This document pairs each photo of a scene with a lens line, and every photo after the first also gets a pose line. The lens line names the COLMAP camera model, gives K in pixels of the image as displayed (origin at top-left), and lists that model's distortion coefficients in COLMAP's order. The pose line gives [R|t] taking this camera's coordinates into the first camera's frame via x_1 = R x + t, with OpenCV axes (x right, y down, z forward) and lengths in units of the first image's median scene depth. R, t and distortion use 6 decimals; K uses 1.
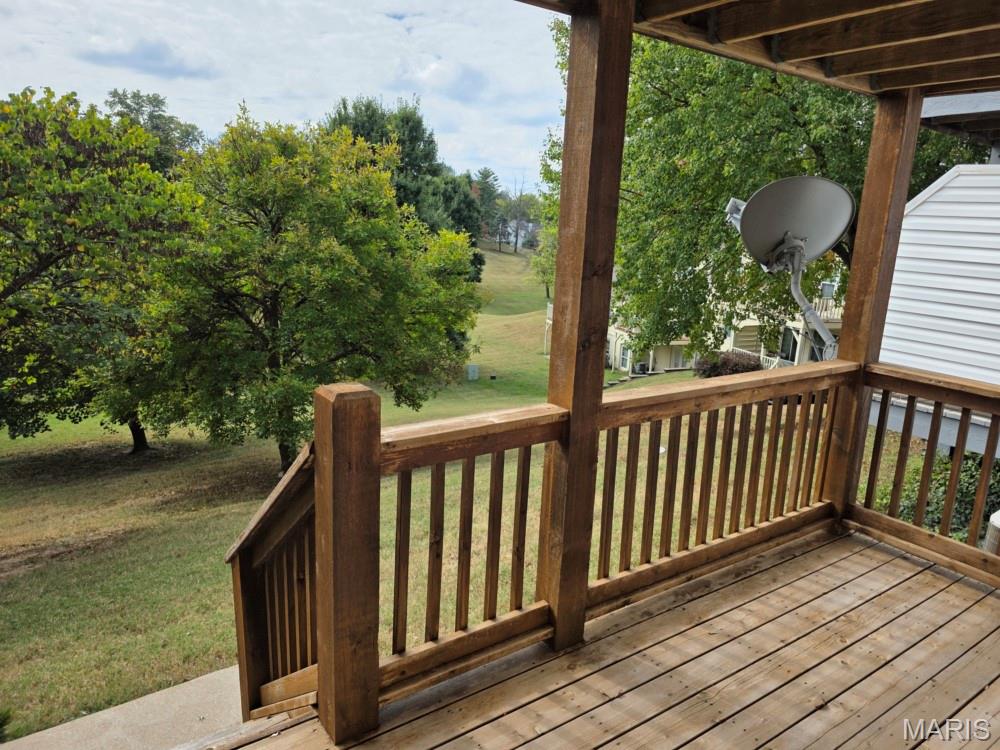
lens RADIAL K [[672.6, 0, 501.5], [0, 672.6, 377.1], [0, 0, 1]] dist [0.053164, -0.049951]
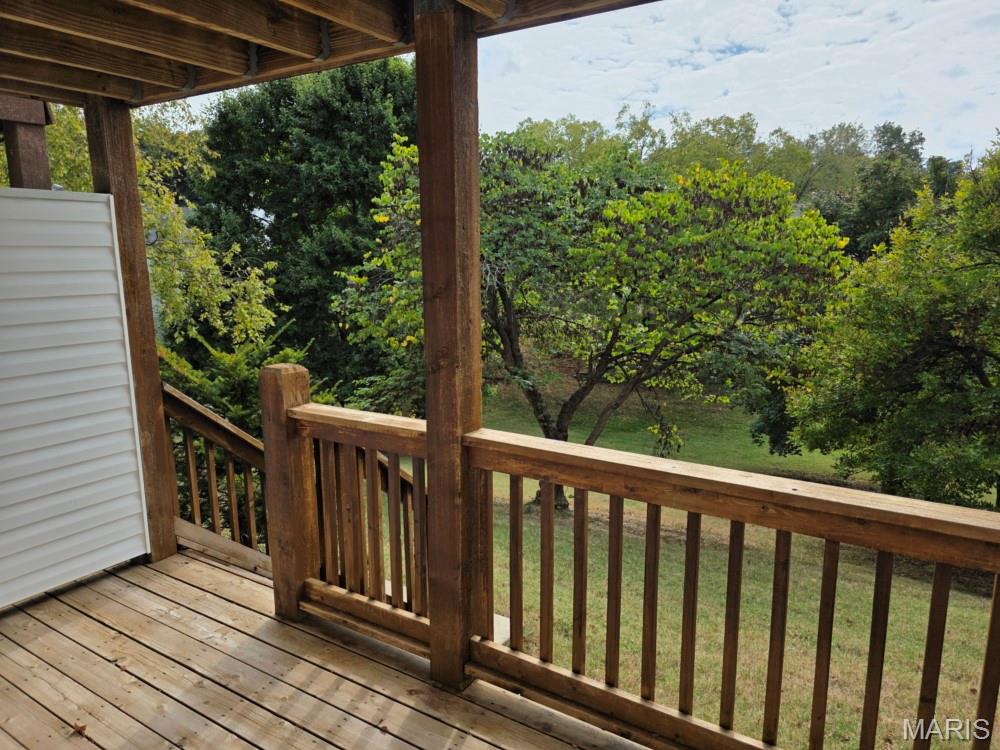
lens RADIAL K [[672.6, 0, 500.0], [0, 672.6, 373.3], [0, 0, 1]] dist [0.053164, -0.049951]
pose [[0.373327, 0.110315, -0.921118, 0.791029], [-0.178436, 0.982904, 0.045395, -0.076059], [0.910378, 0.147413, 0.386629, 0.519309]]
